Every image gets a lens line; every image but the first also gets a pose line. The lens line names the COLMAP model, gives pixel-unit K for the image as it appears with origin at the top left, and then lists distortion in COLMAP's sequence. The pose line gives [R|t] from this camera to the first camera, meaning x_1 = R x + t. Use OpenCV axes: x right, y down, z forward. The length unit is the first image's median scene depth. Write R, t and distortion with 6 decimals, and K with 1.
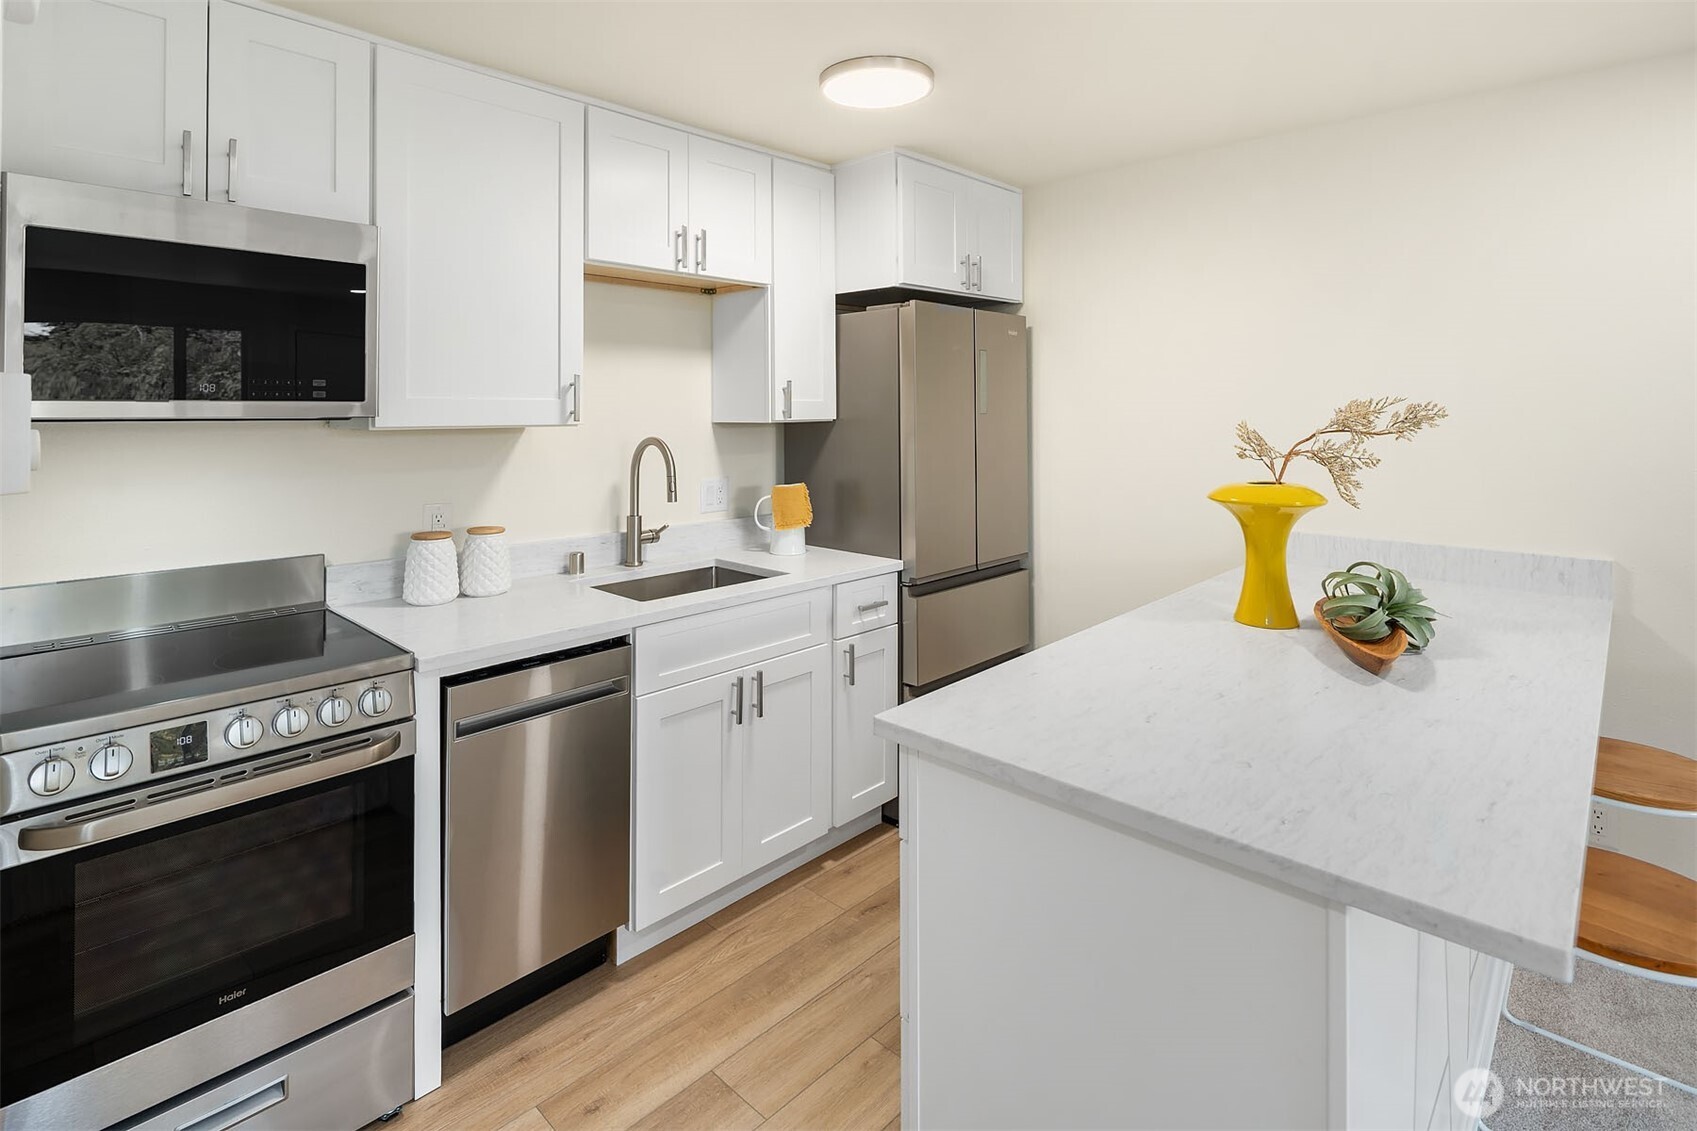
lens RADIAL K [[824.9, 0, 823.1], [0, 824.9, 408.7], [0, 0, 1]] dist [-0.001513, -0.001243]
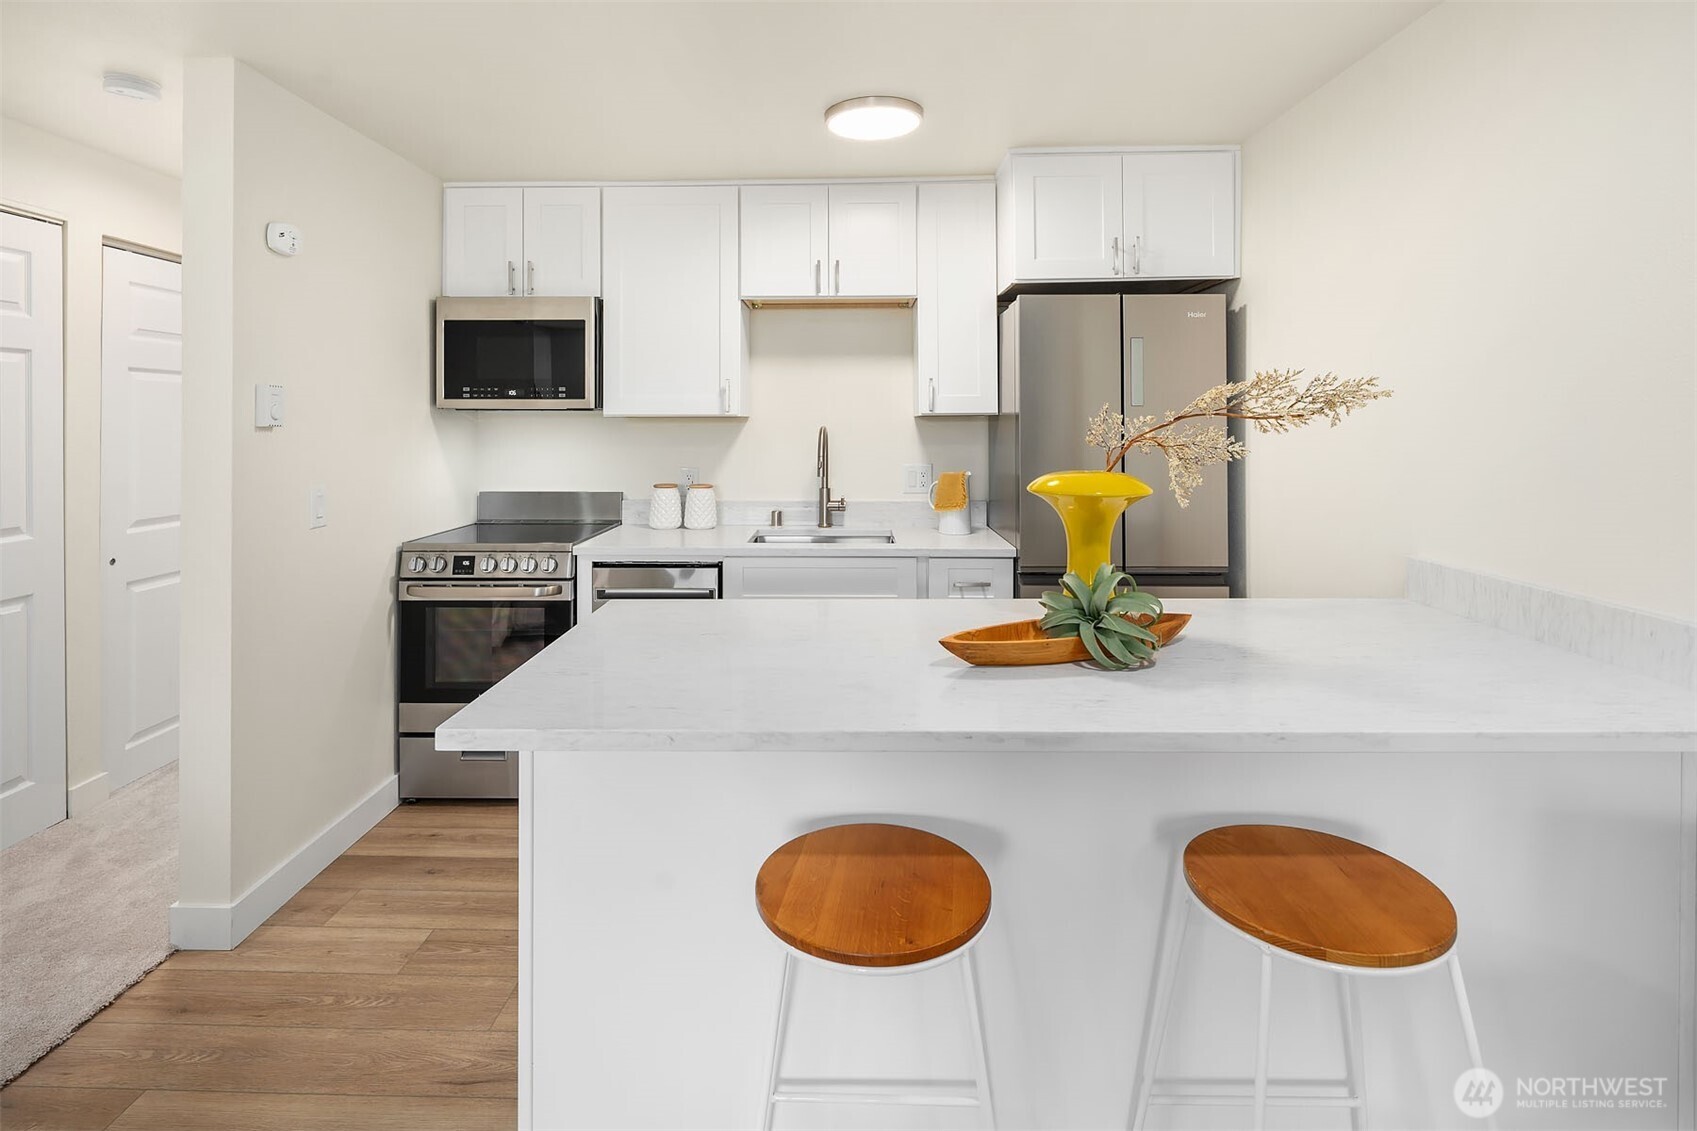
lens RADIAL K [[824.9, 0, 823.1], [0, 824.9, 408.7], [0, 0, 1]] dist [-0.001513, -0.001243]
pose [[0.685866, -0.010095, -0.727657, 0.828121], [0.001782, 0.999924, -0.012193, 0.026354], [0.727725, 0.007066, 0.685832, 0.141959]]
